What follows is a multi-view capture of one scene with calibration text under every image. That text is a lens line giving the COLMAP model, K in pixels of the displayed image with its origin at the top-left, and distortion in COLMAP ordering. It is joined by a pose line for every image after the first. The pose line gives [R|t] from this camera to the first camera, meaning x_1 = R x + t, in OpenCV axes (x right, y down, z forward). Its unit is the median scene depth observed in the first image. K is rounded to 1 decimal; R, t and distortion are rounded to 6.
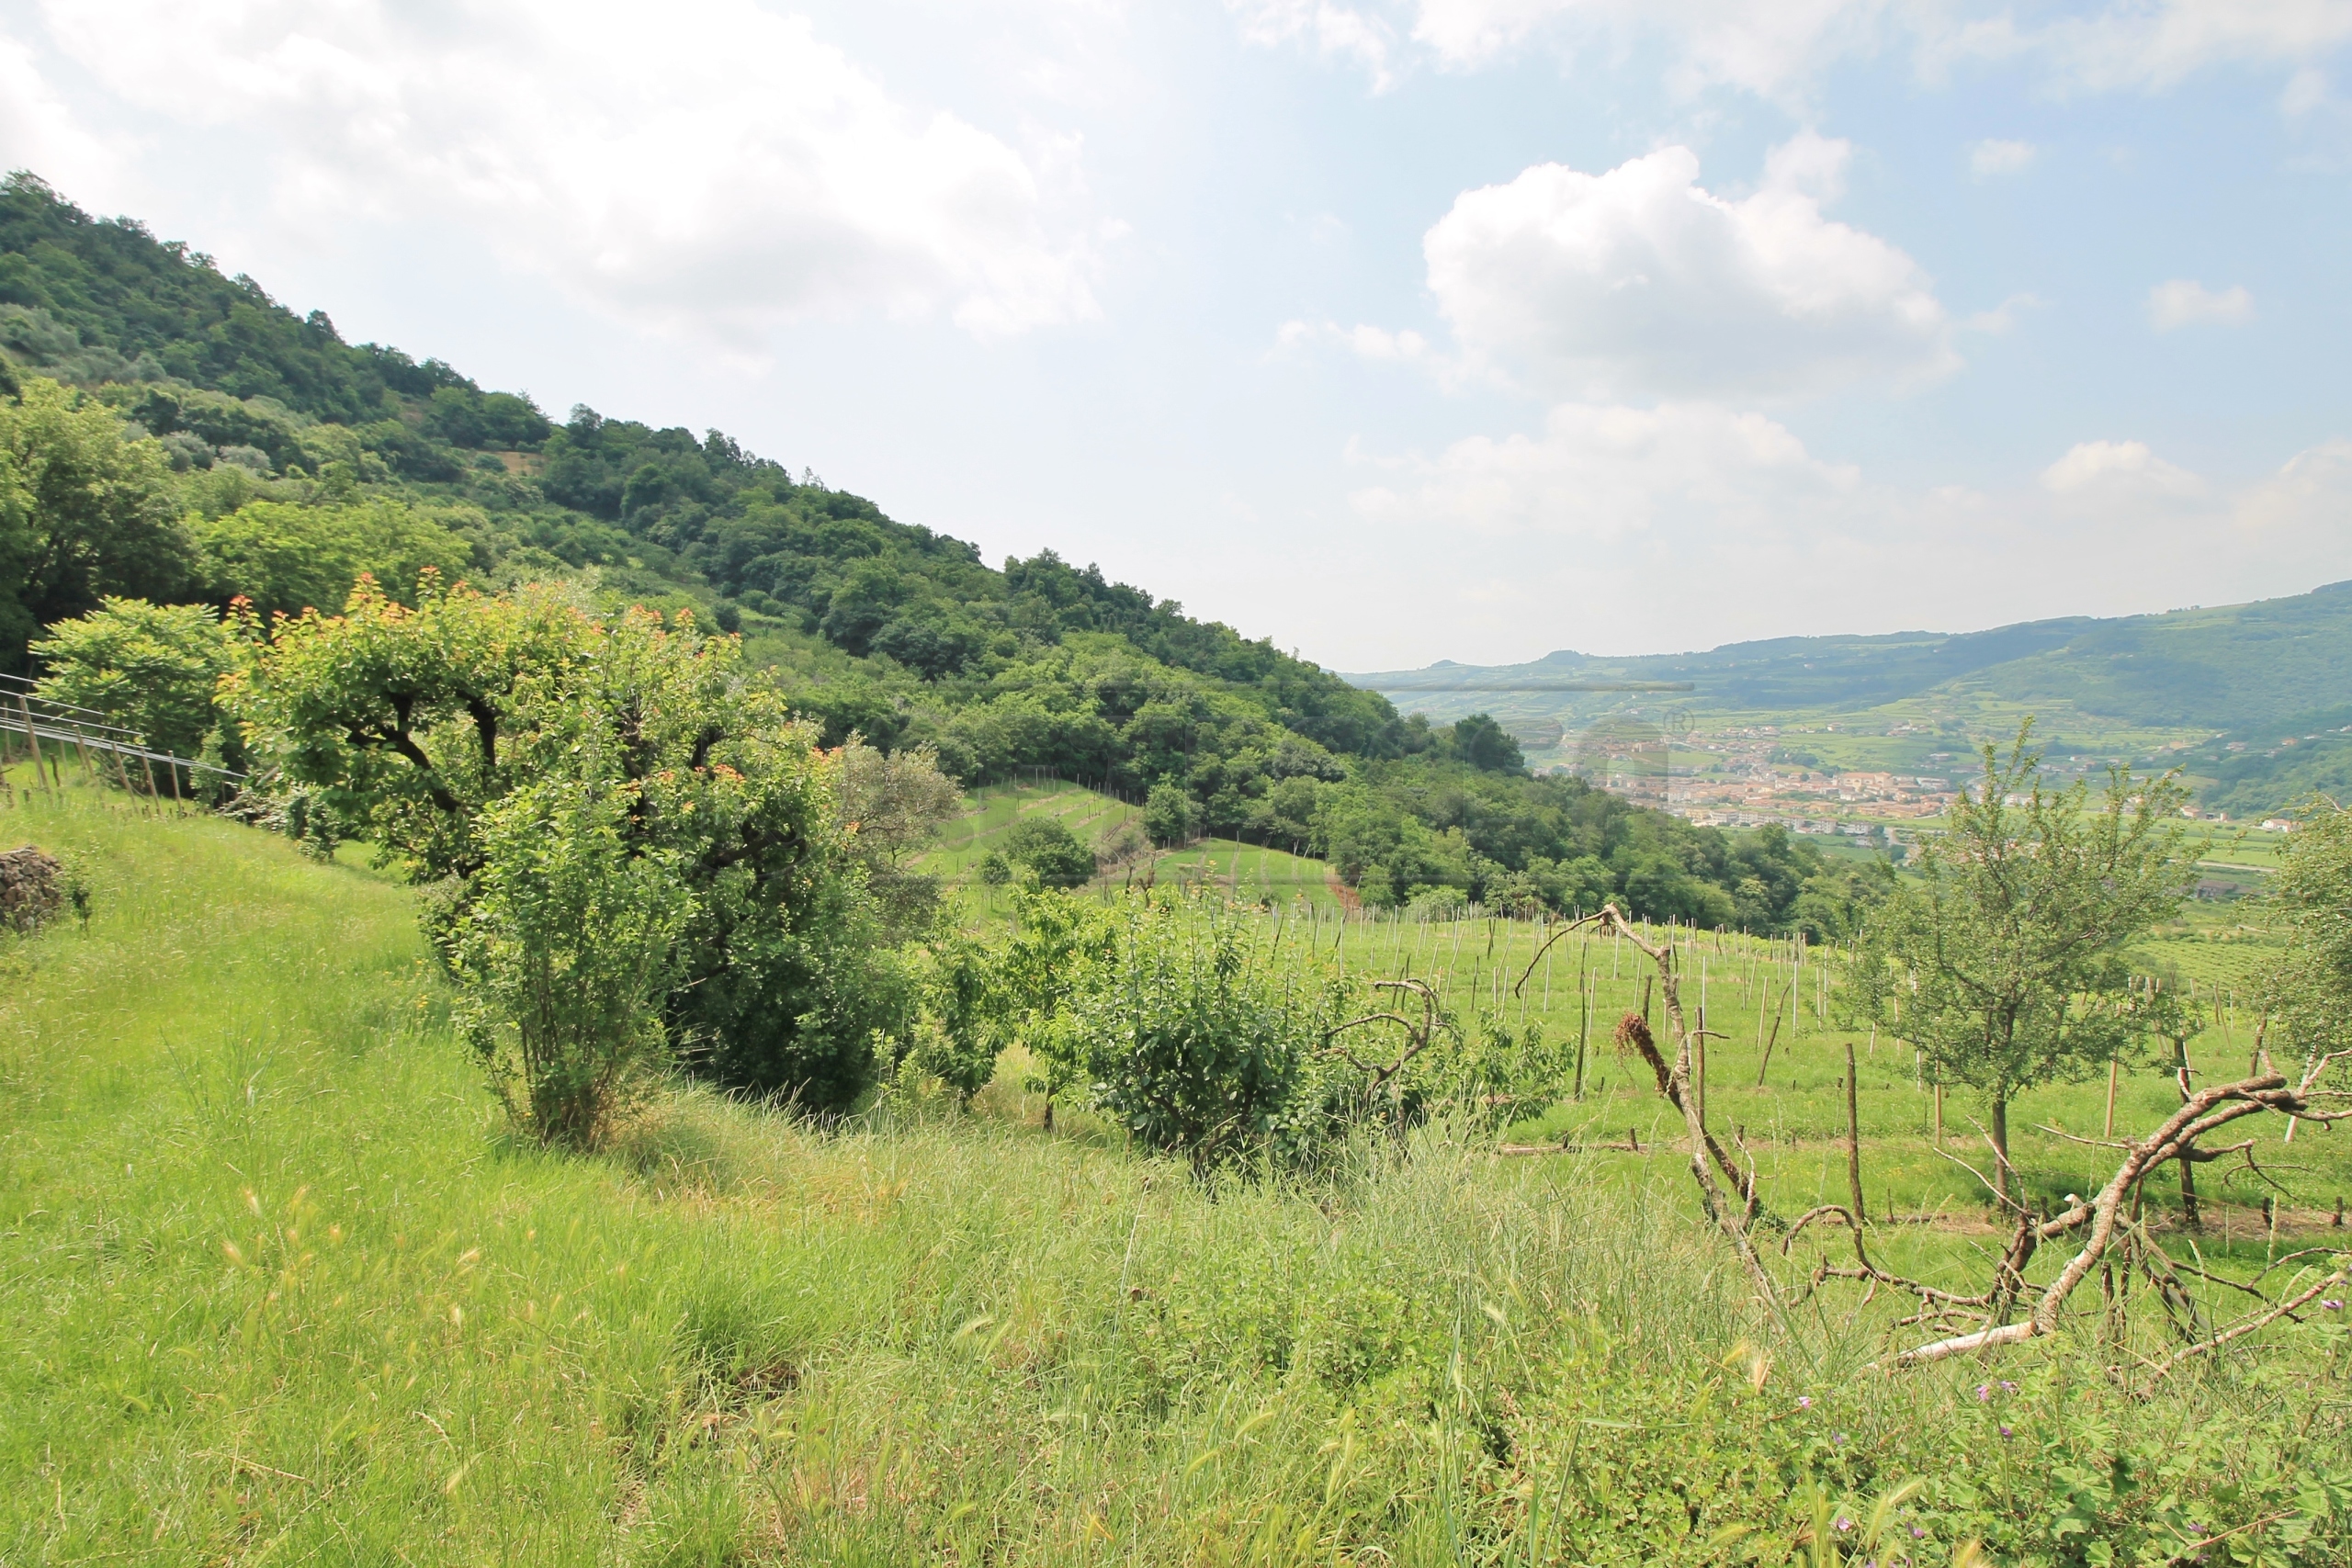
lens RADIAL K [[1053.7, 0, 1175.4], [0, 1053.7, 735.7], [0, 0, 1]] dist [0.000847, -0.009527]
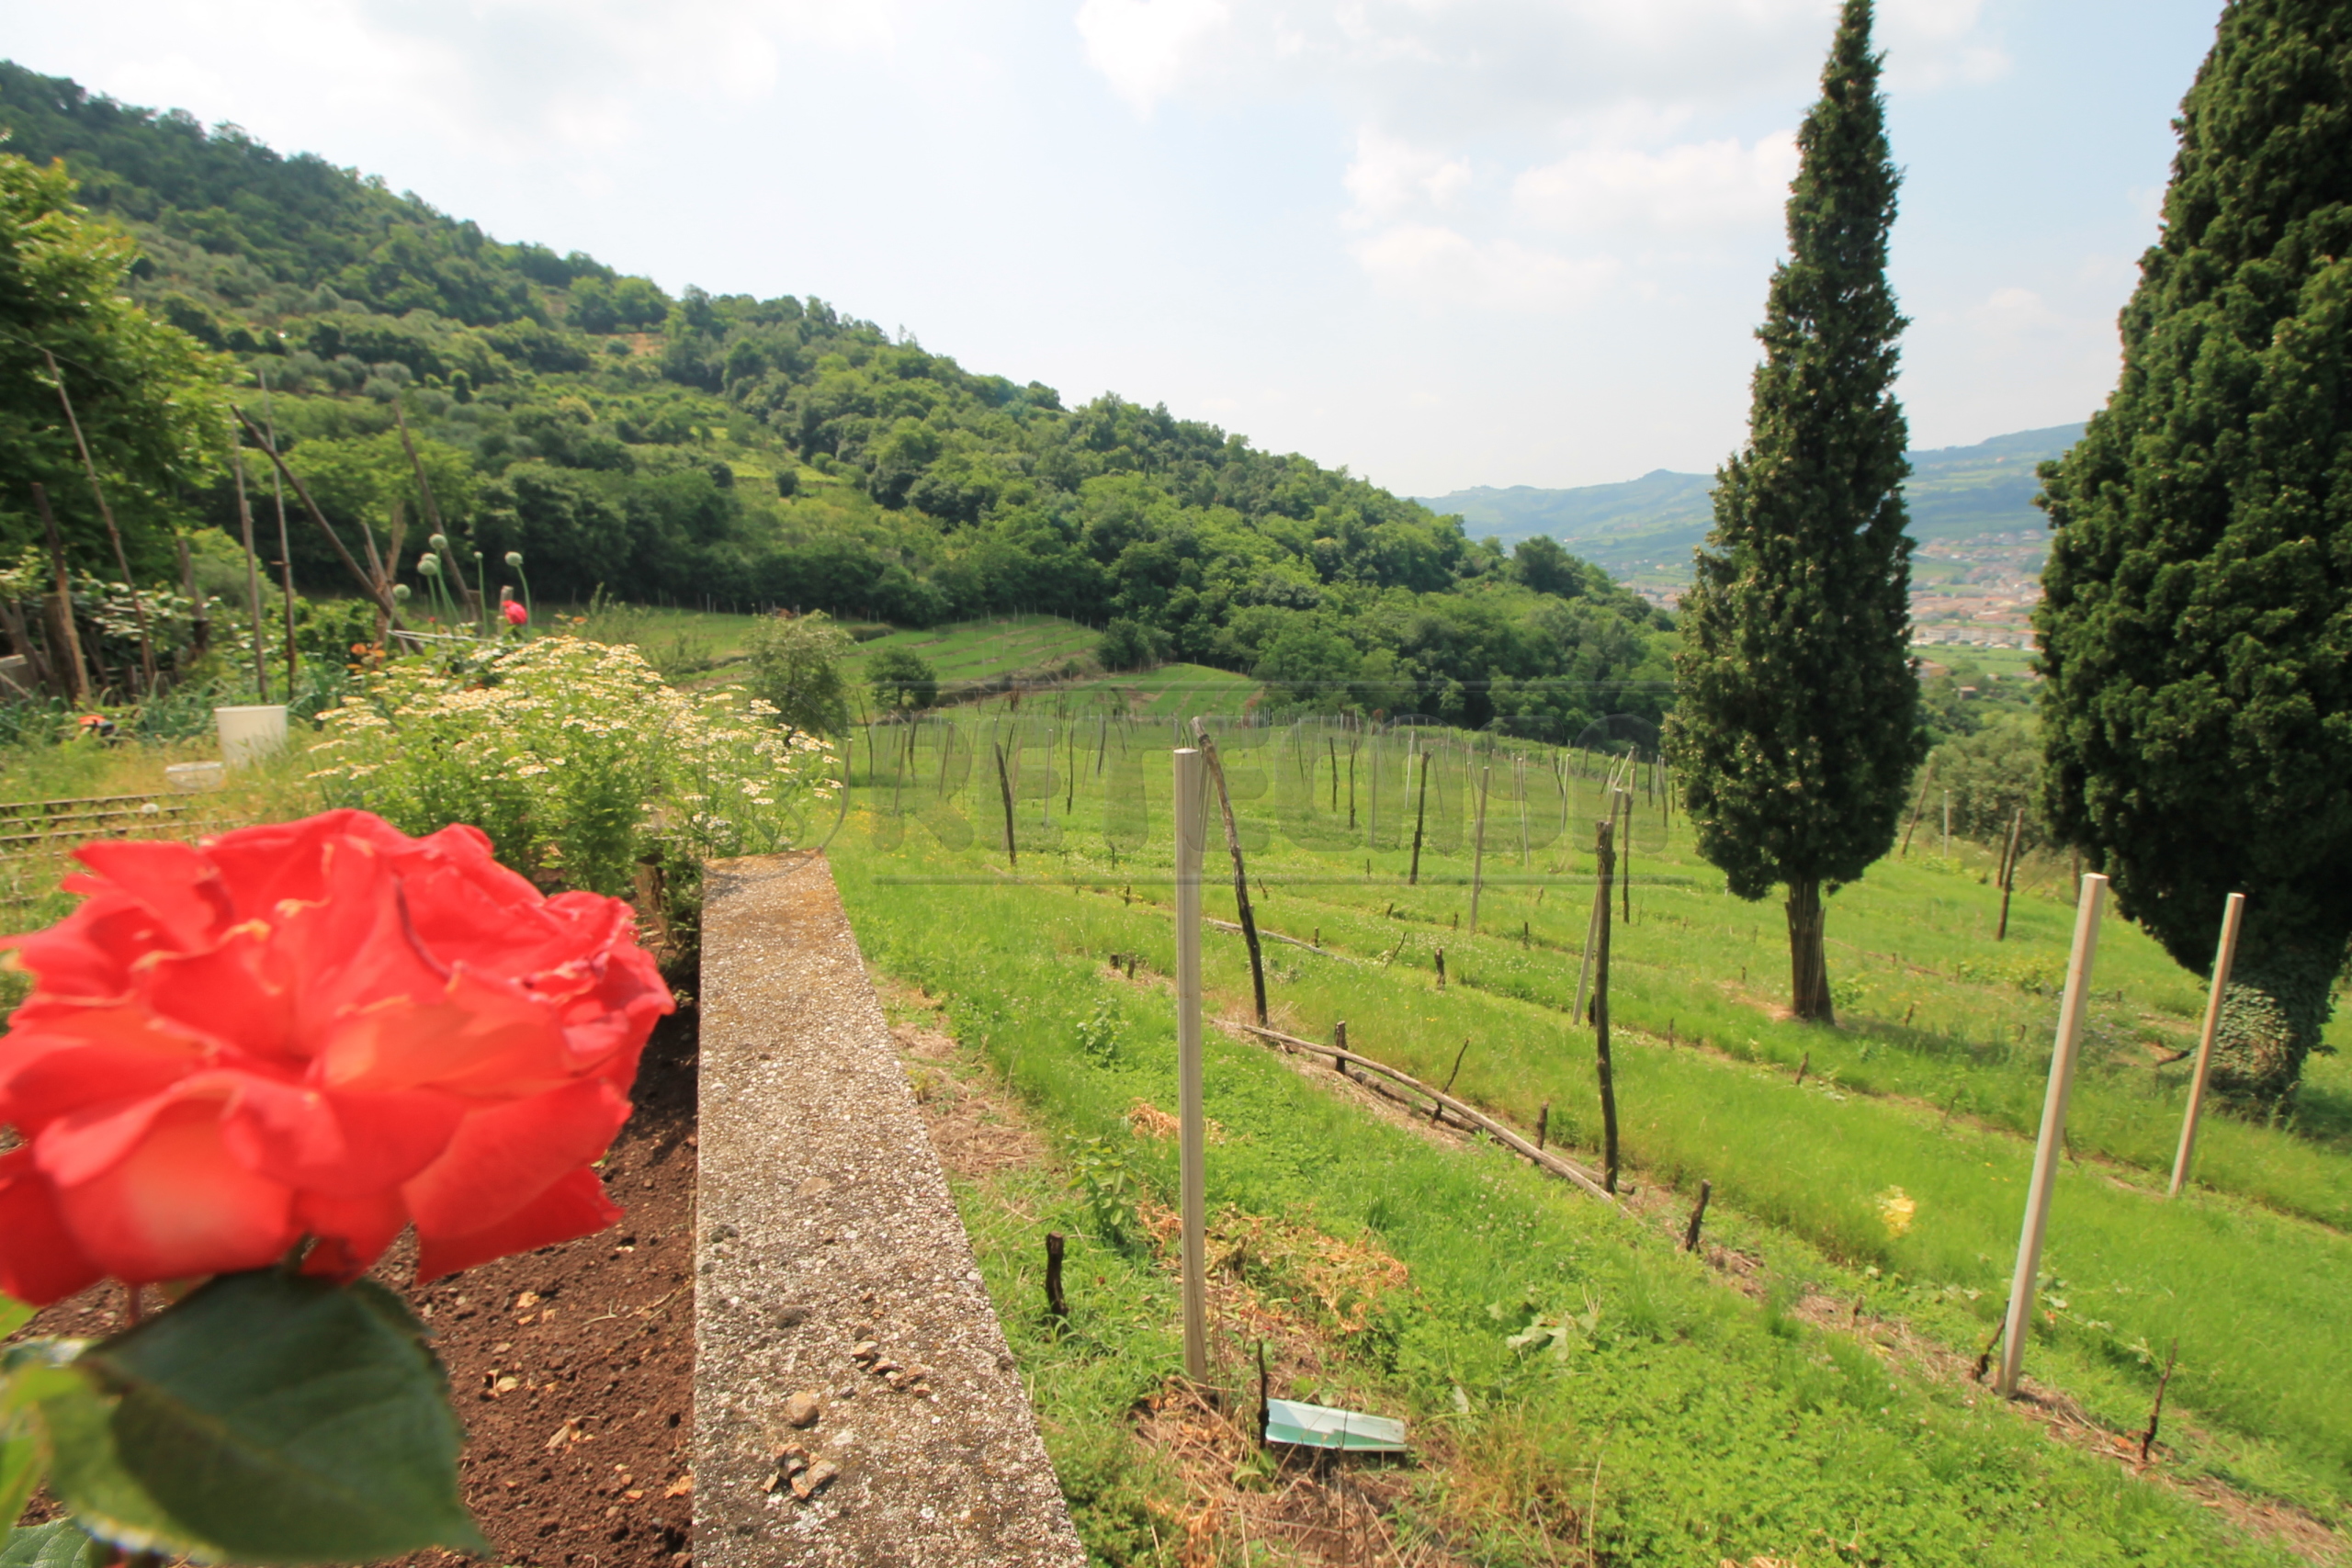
lens RADIAL K [[1053.7, 0, 1175.4], [0, 1053.7, 735.7], [0, 0, 1]] dist [0.000847, -0.009527]
pose [[0.983867, -0.005897, -0.178807, 0.177358], [0.034193, 0.987231, 0.155584, -0.001080], [0.175606, -0.159188, 0.971505, -0.083826]]
